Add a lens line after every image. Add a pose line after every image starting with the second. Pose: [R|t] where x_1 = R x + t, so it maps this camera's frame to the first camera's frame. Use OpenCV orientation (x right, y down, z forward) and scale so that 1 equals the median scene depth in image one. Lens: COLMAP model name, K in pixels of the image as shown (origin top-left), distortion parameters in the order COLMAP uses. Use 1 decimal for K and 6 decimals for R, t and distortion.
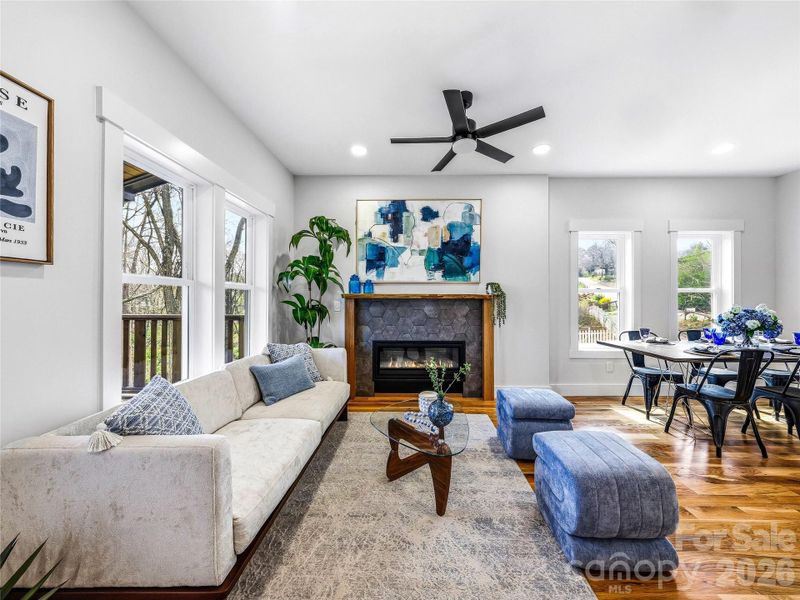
lens RADIAL K [[279.2, 0, 407.9], [0, 279.2, 299.6], [0, 0, 1]] dist [-0.000714, -0.000962]
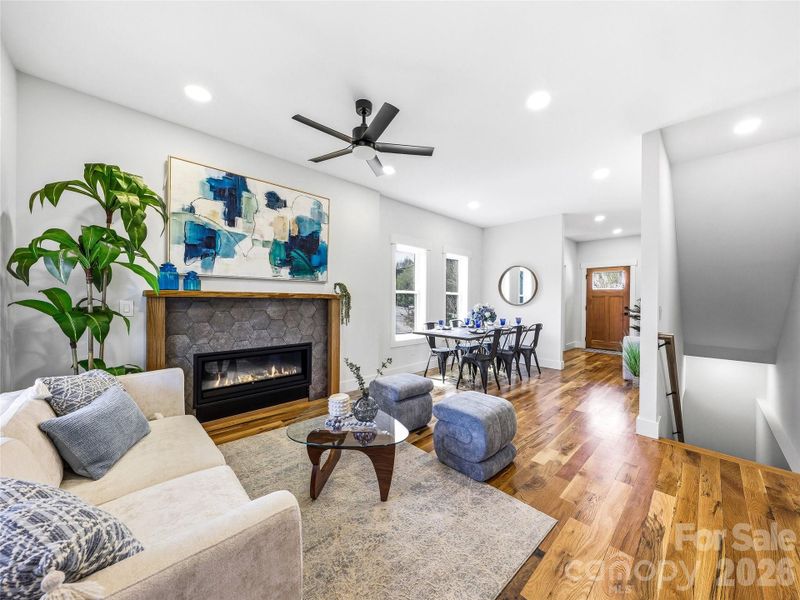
lens RADIAL K [[290.0, 0, 401.3], [0, 290.0, 301.9], [0, 0, 1]] dist [0.000565, -0.000383]
pose [[0.717762, -0.001291, 0.696287, -0.274060], [-0.006209, 0.999947, 0.008254, -0.001409], [-0.696261, -0.010248, 0.717716, 0.072034]]
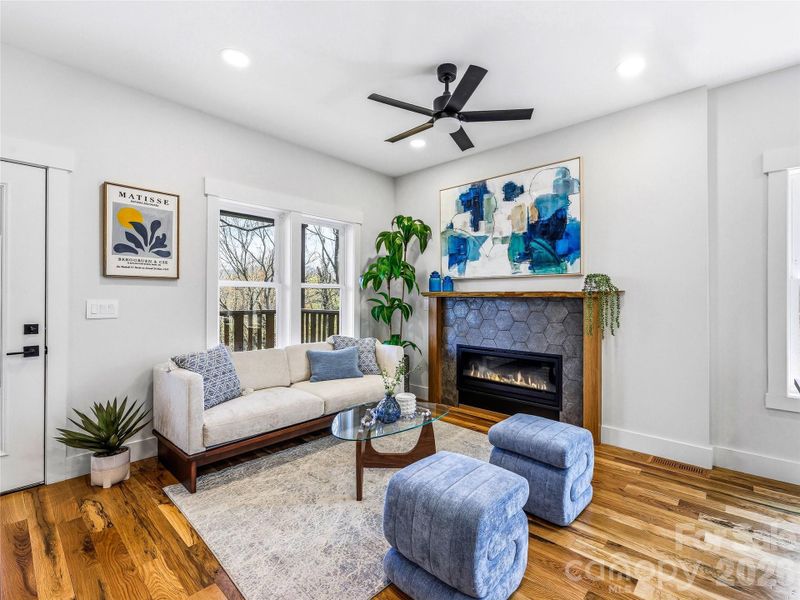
lens RADIAL K [[357.9, 0, 417.6], [0, 357.9, 297.4], [0, 0, 1]] dist [0.003181, -0.002083]
pose [[0.770787, 0.001861, -0.637090, 0.520785], [-0.003741, 0.999992, -0.001605, 0.000075], [0.637082, 0.003621, 0.770787, 0.039079]]
